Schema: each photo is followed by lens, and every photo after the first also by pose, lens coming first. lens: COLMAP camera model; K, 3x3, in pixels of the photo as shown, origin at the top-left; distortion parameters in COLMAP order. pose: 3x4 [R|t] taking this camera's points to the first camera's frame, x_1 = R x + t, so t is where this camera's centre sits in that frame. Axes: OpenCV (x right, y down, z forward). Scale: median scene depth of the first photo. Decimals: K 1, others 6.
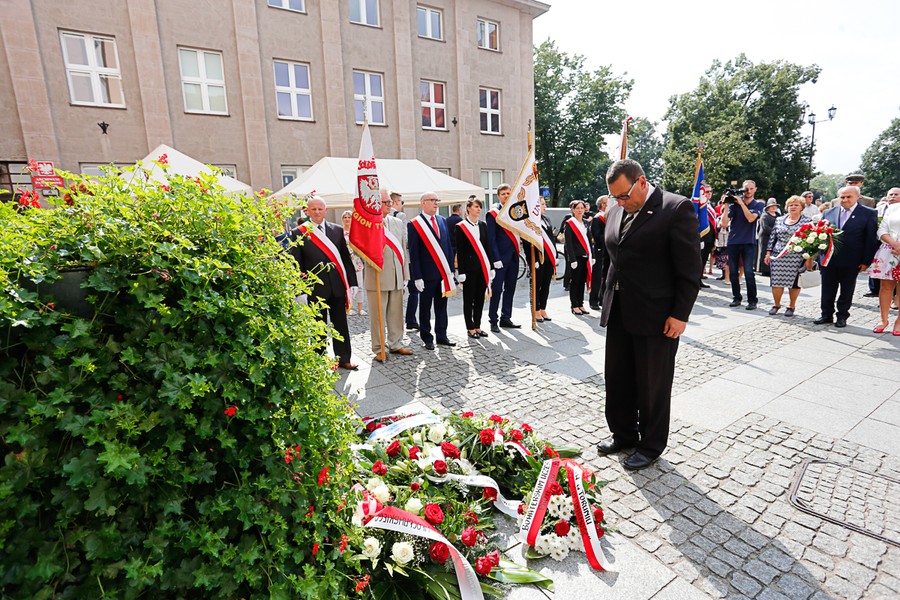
lens RADIAL K [[434.2, 0, 450.0], [0, 434.2, 300.0], [0, 0, 1]] dist [-0.069323, 0.029138]
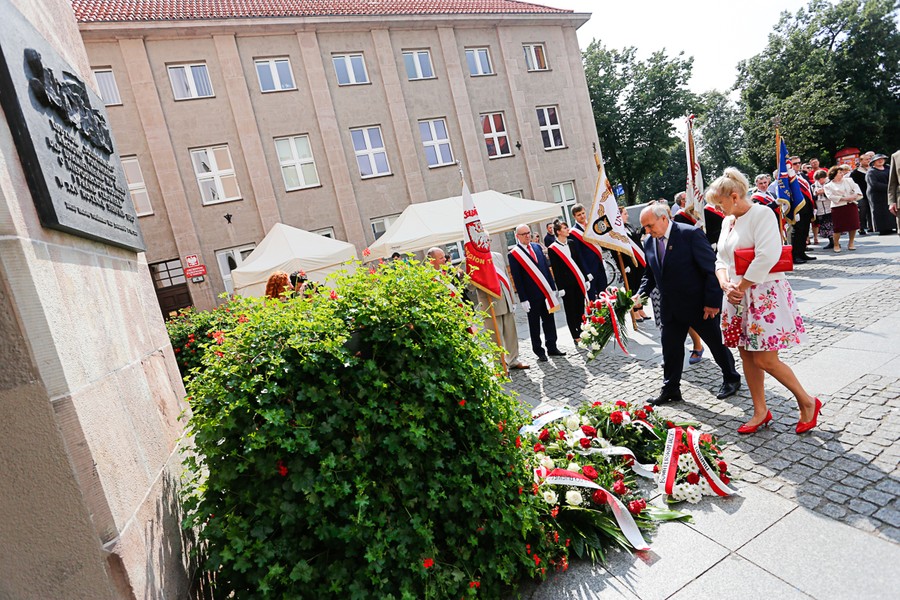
lens RADIAL K [[434.2, 0, 450.0], [0, 434.2, 300.0], [0, 0, 1]] dist [-0.069323, 0.029138]
pose [[0.967727, -0.164324, -0.191056, -0.017613], [0.154421, 0.985817, -0.065721, -0.002570], [0.199145, 0.034097, 0.979377, -0.064088]]
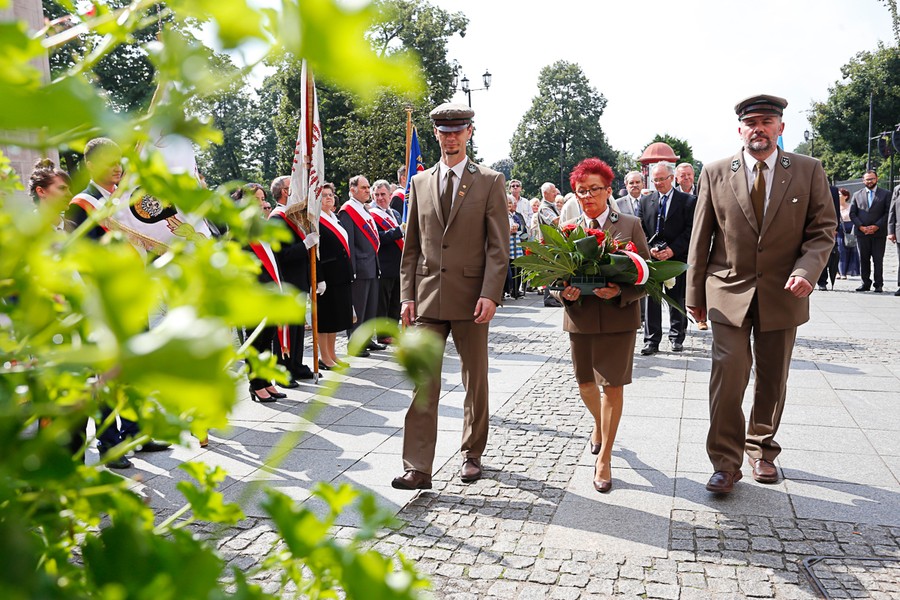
lens RADIAL K [[773.0, 0, 450.0], [0, 773.0, 300.0], [0, 0, 1]] dist [0.000253, 0.000771]
pose [[0.769068, -0.068331, 0.635504, -0.062825], [0.130001, 0.990209, -0.050853, -0.005750], [-0.625807, 0.121726, 0.770421, 0.076144]]
